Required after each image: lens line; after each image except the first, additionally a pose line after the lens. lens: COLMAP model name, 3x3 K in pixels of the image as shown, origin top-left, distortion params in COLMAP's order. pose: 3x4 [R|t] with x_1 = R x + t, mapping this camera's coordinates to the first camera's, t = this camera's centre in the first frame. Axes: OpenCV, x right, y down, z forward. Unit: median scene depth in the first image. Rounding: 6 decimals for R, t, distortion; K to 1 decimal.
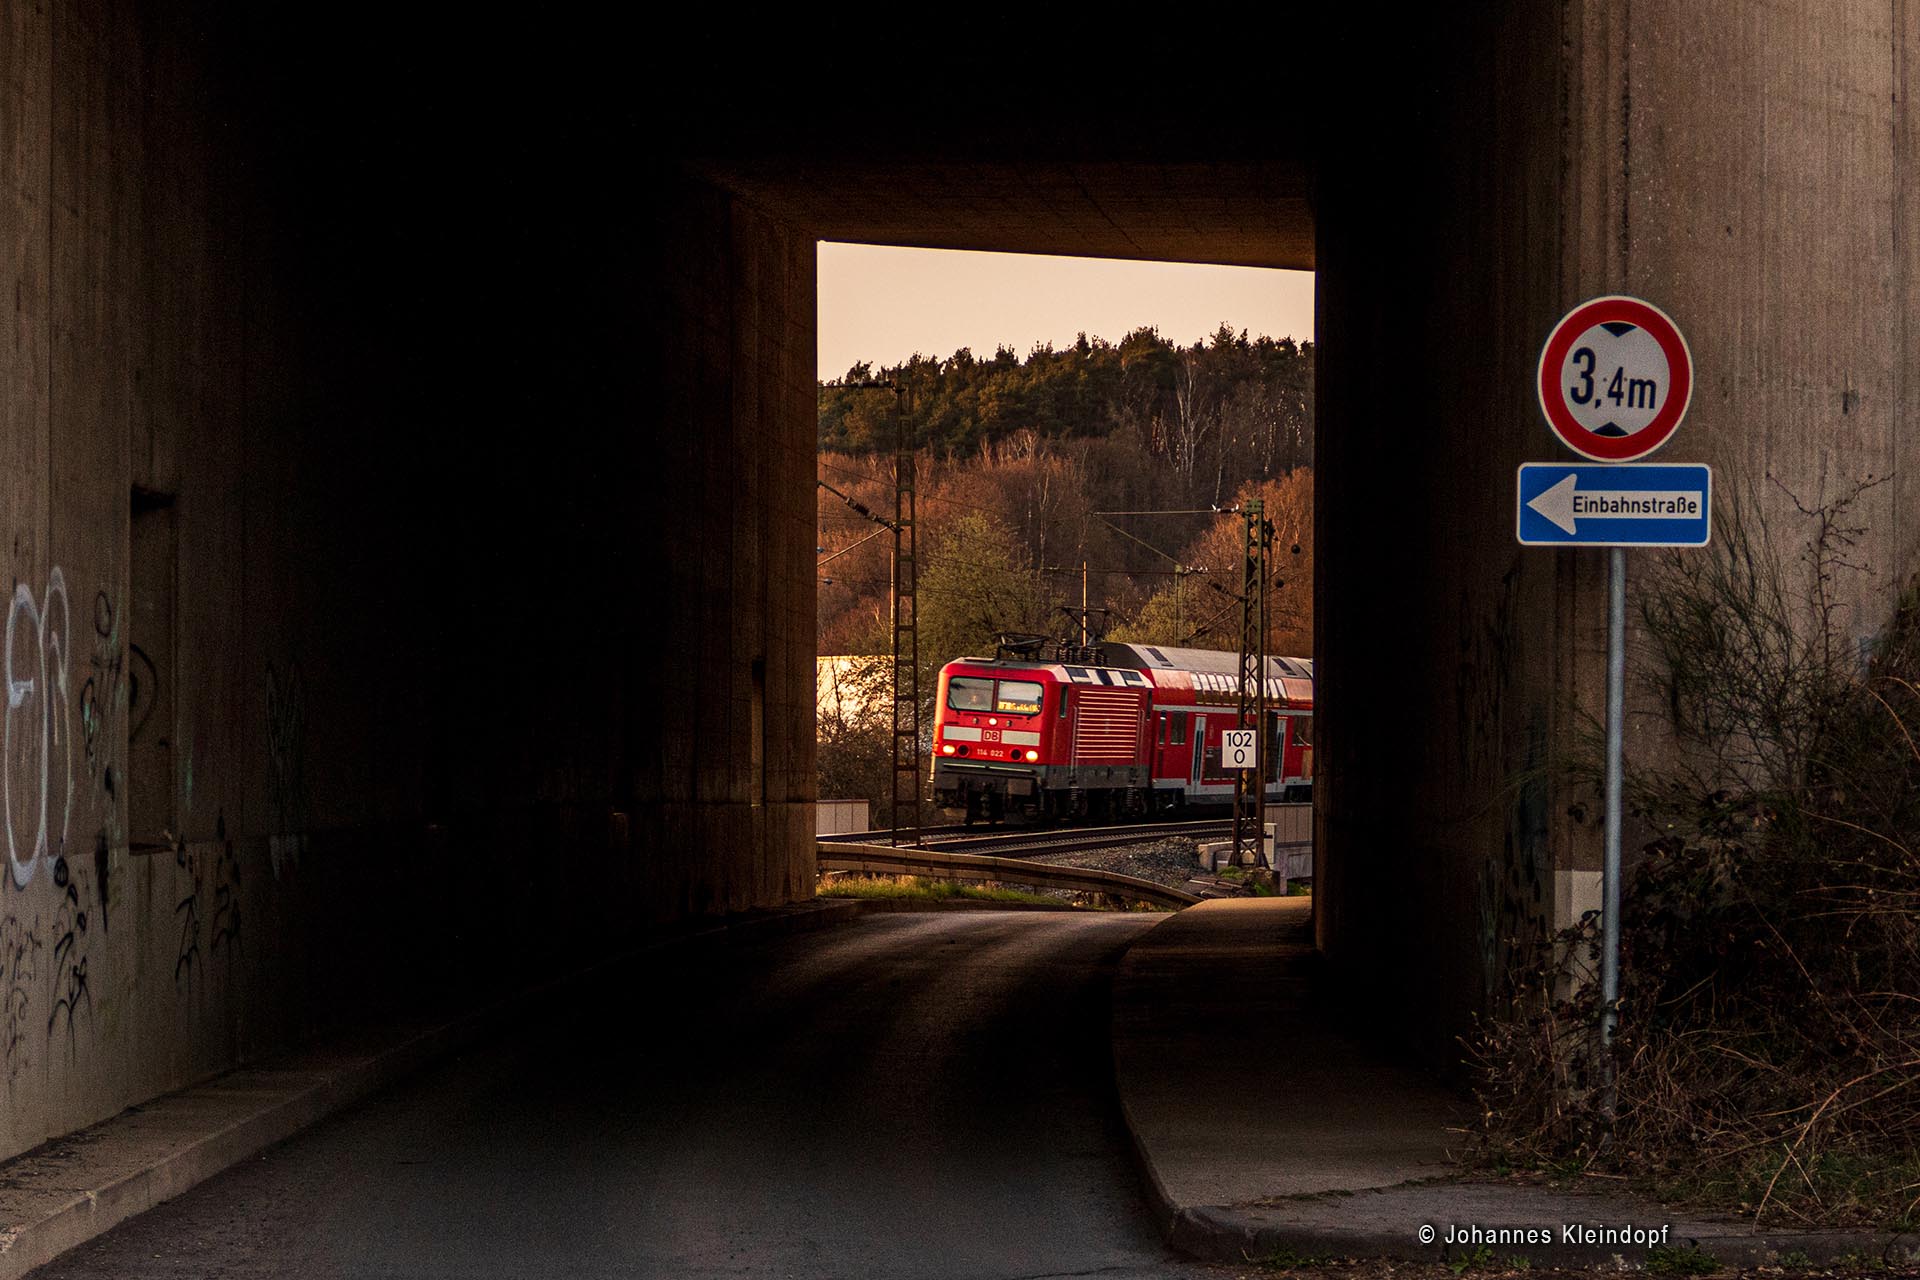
lens RADIAL K [[6308.8, 0, 959.9], [0, 6308.8, 642.2], [0, 0, 1]] dist [0.203332, 0.000000]
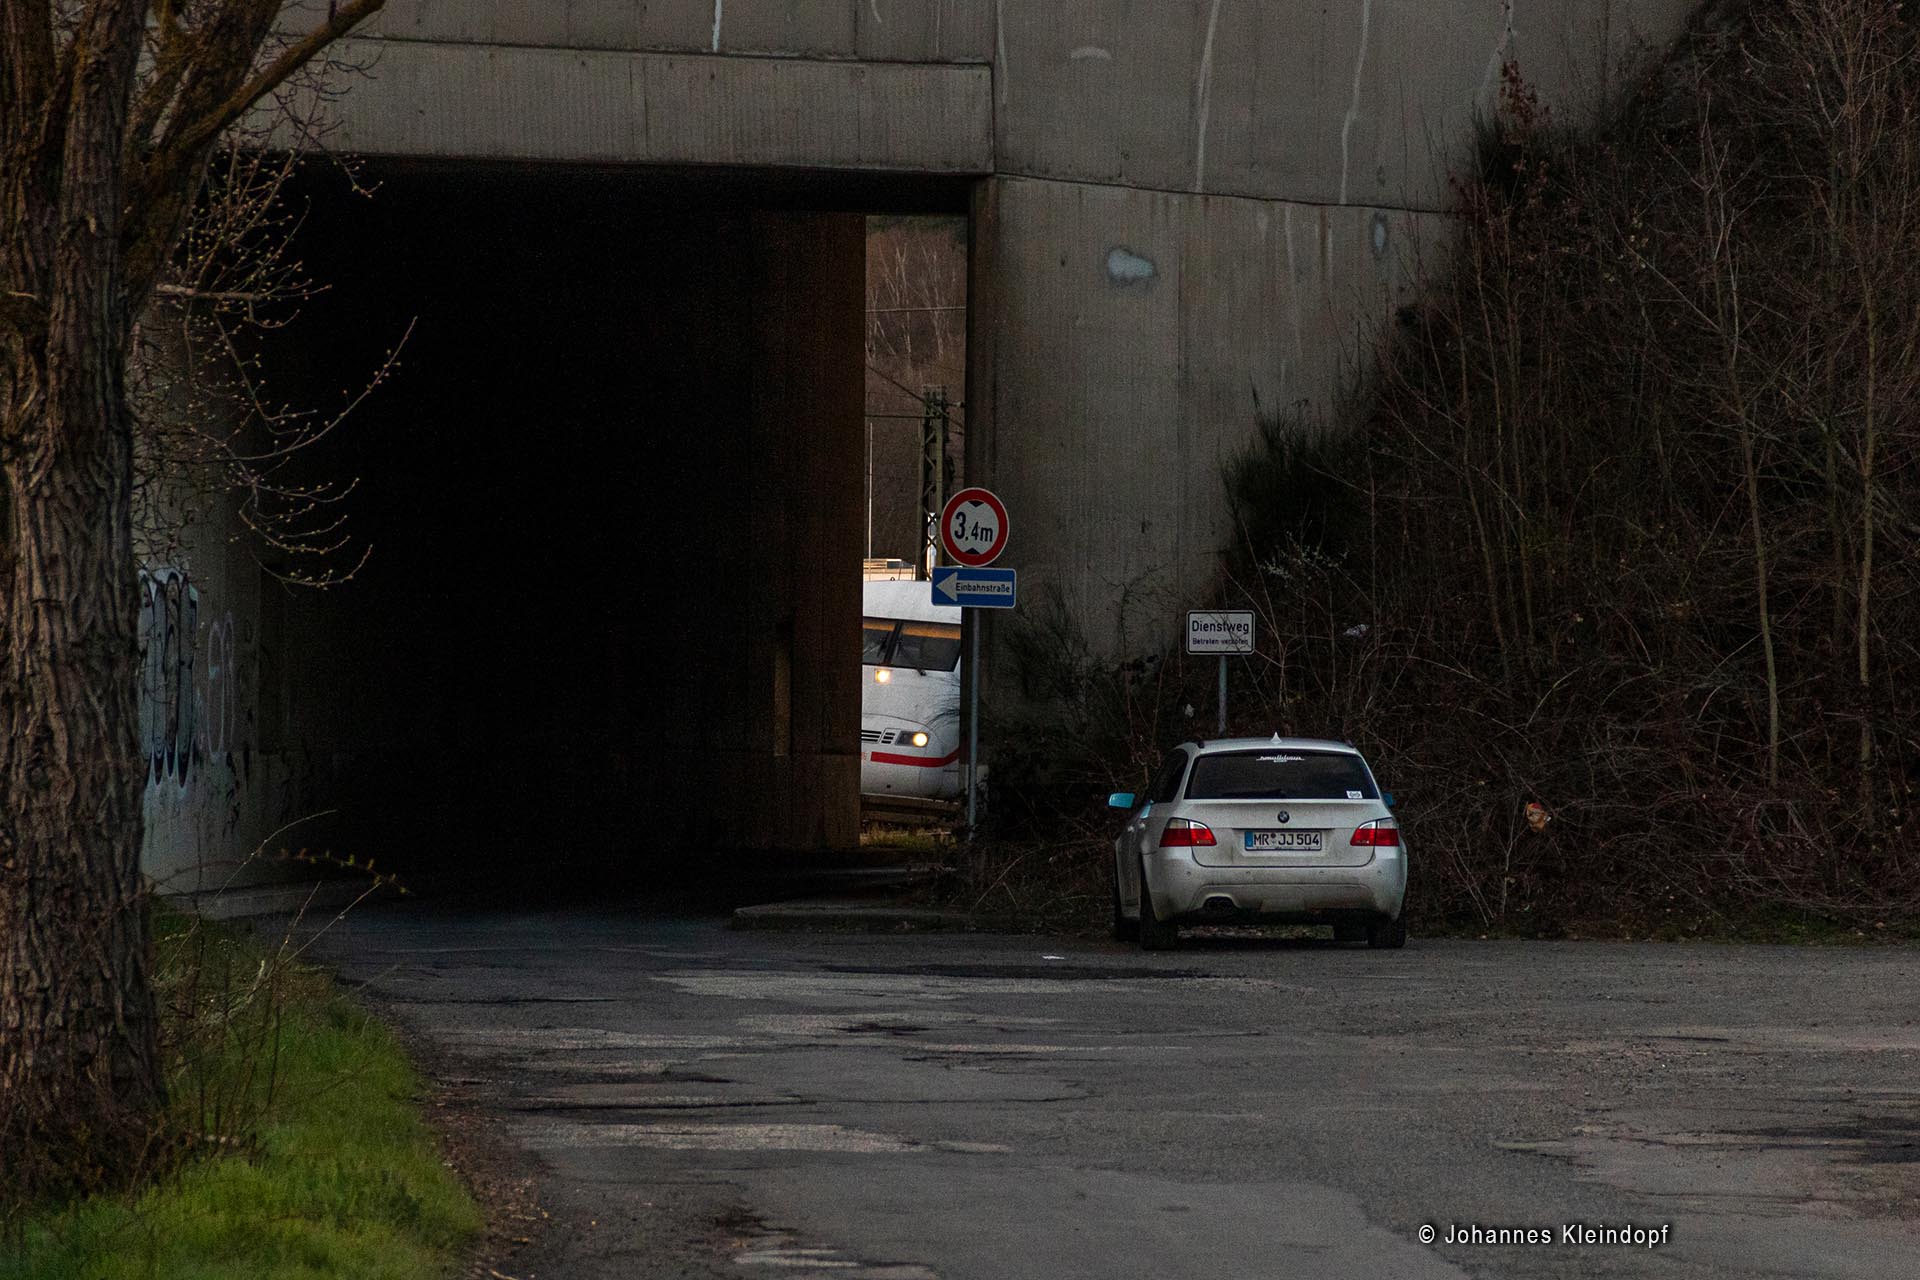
lens RADIAL K [[7157.0, 0, 960.2], [0, 7157.0, 640.1], [0, 0, 1]] dist [-0.140587, 0.000000]
pose [[0.999723, 0.007008, -0.022463, 0.142860], [-0.006829, 0.999944, 0.008057, -0.021967], [0.022518, -0.007901, 0.999715, -1.275503]]
